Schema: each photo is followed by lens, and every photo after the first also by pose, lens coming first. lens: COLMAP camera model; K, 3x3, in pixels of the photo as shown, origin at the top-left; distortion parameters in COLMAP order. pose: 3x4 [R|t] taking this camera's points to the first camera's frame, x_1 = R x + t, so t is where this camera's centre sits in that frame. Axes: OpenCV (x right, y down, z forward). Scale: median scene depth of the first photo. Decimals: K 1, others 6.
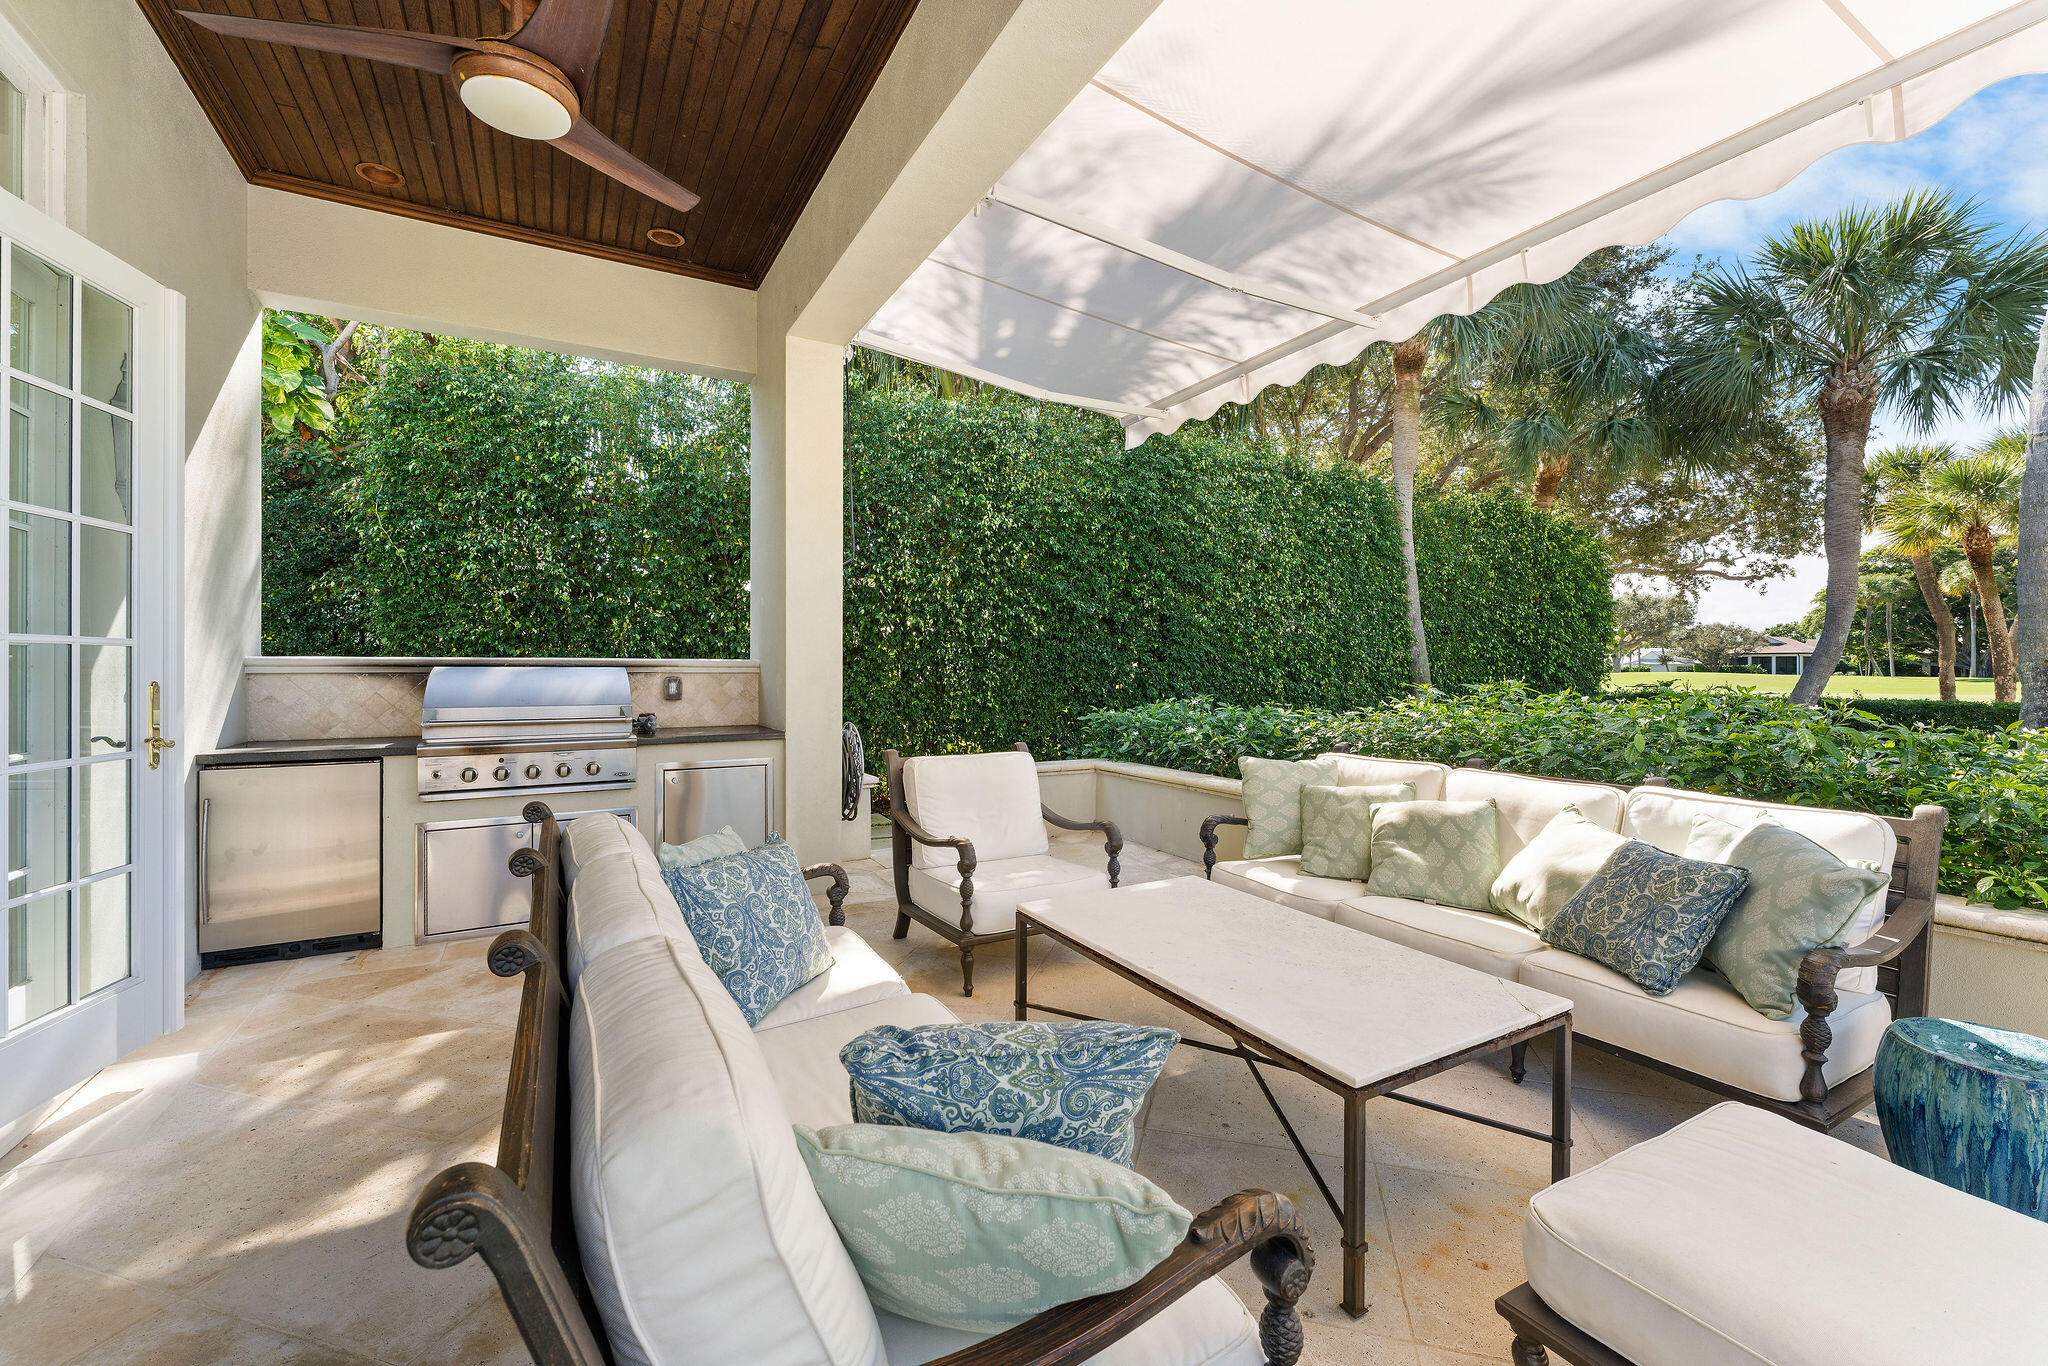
lens RADIAL K [[827.0, 0, 1023.0], [0, 827.0, 673.8], [0, 0, 1]] dist [-0.004821, -0.000867]
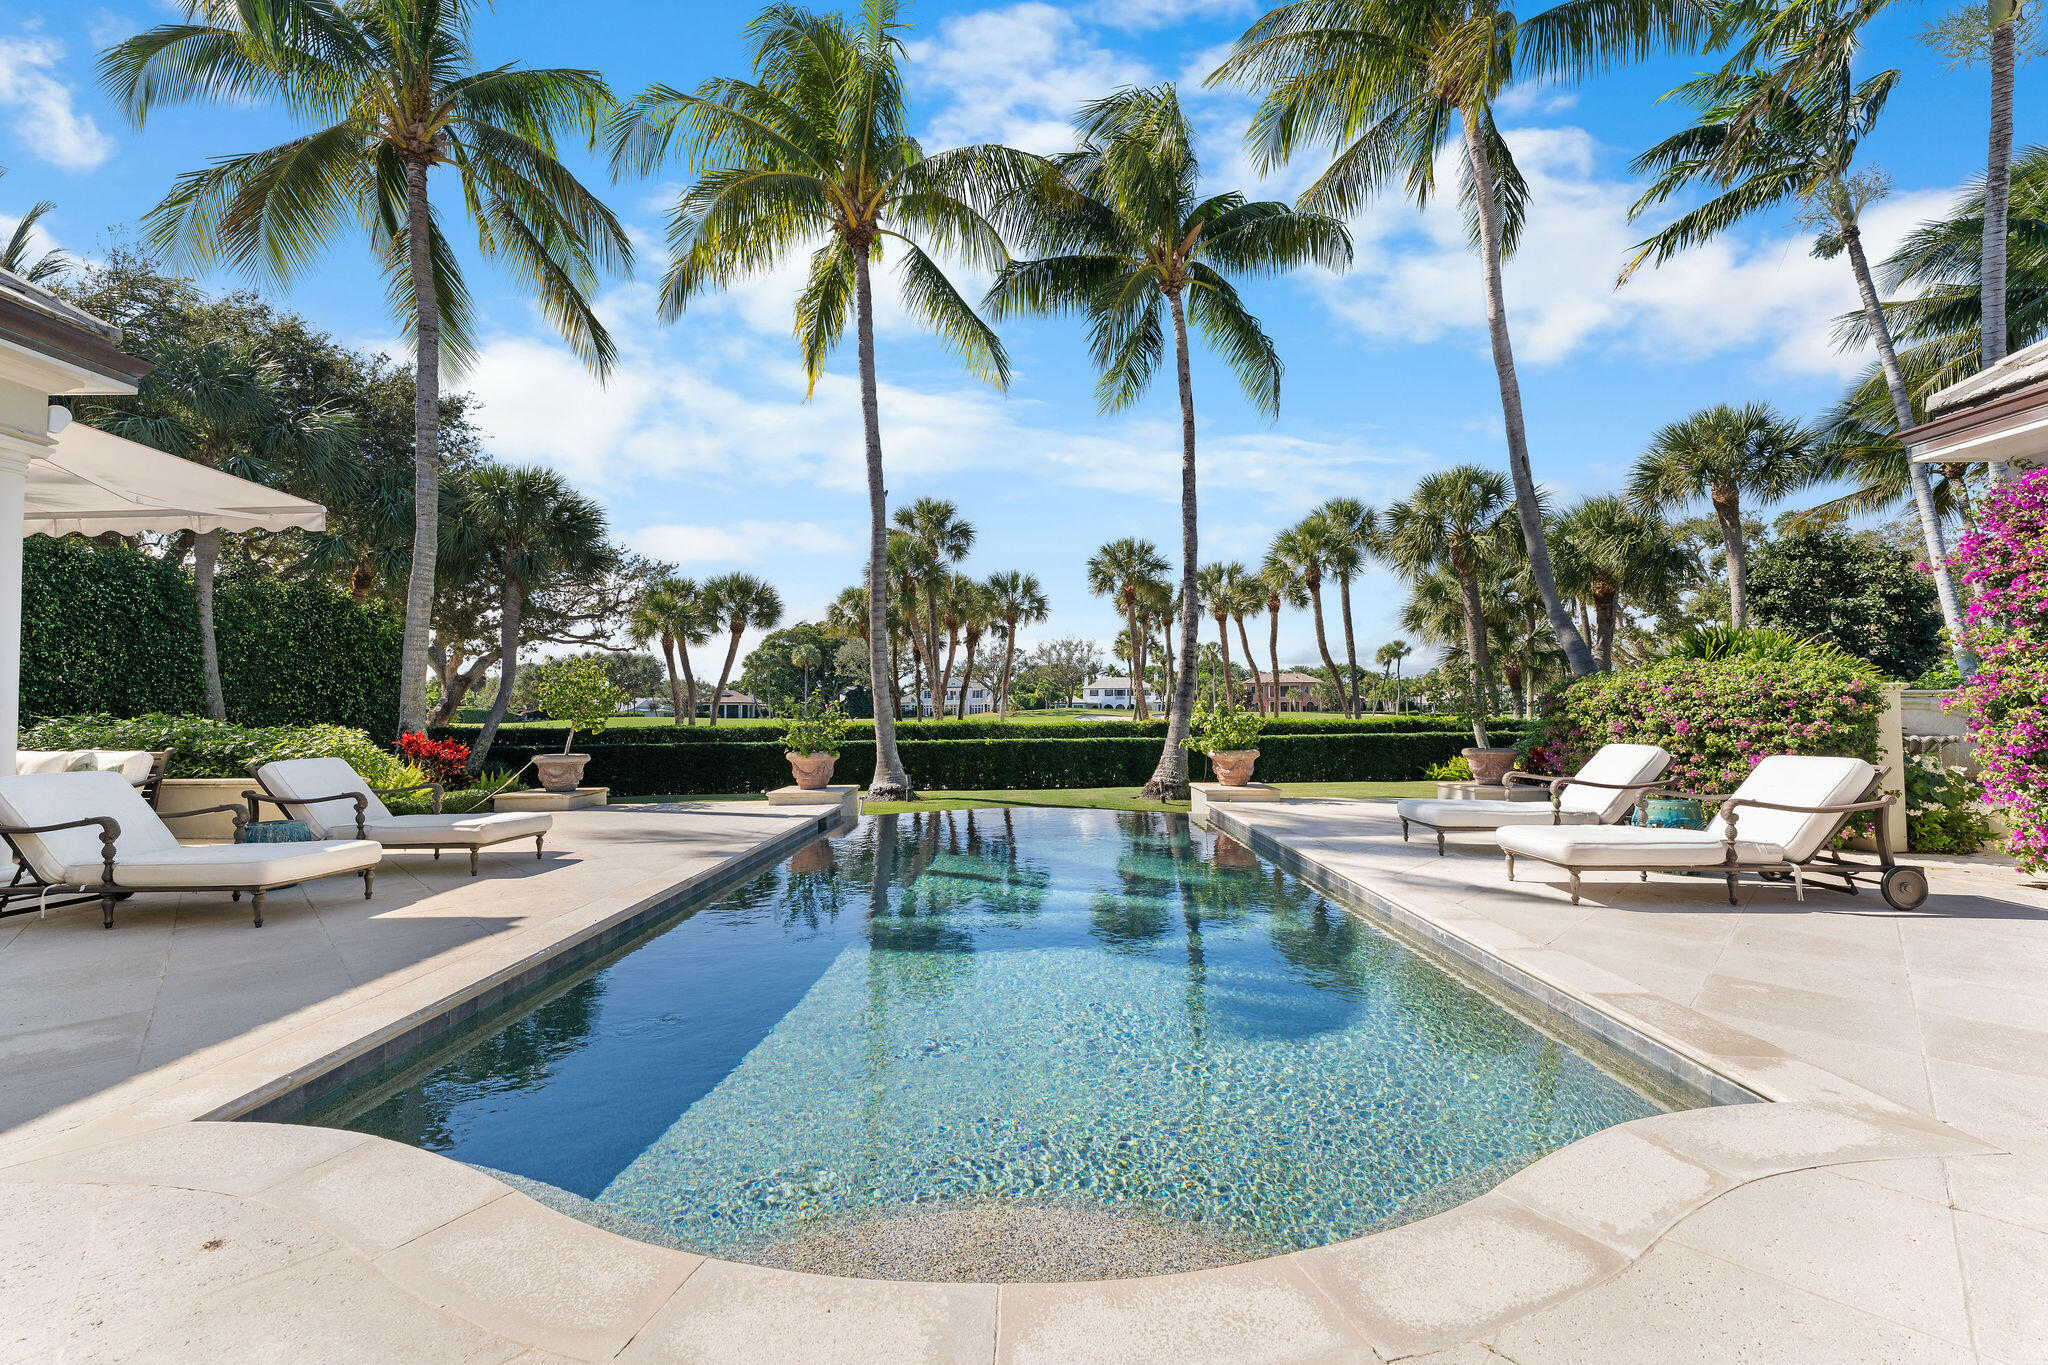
lens RADIAL K [[827.0, 0, 1030.3], [0, 827.0, 689.9], [0, 0, 1]] dist [-0.004821, -0.000867]
pose [[0.500171, 0.021571, 0.865658, -0.002673], [0.010754, 0.999458, -0.031119, 0.013052], [-0.865860, 0.024874, 0.499667, -0.735630]]
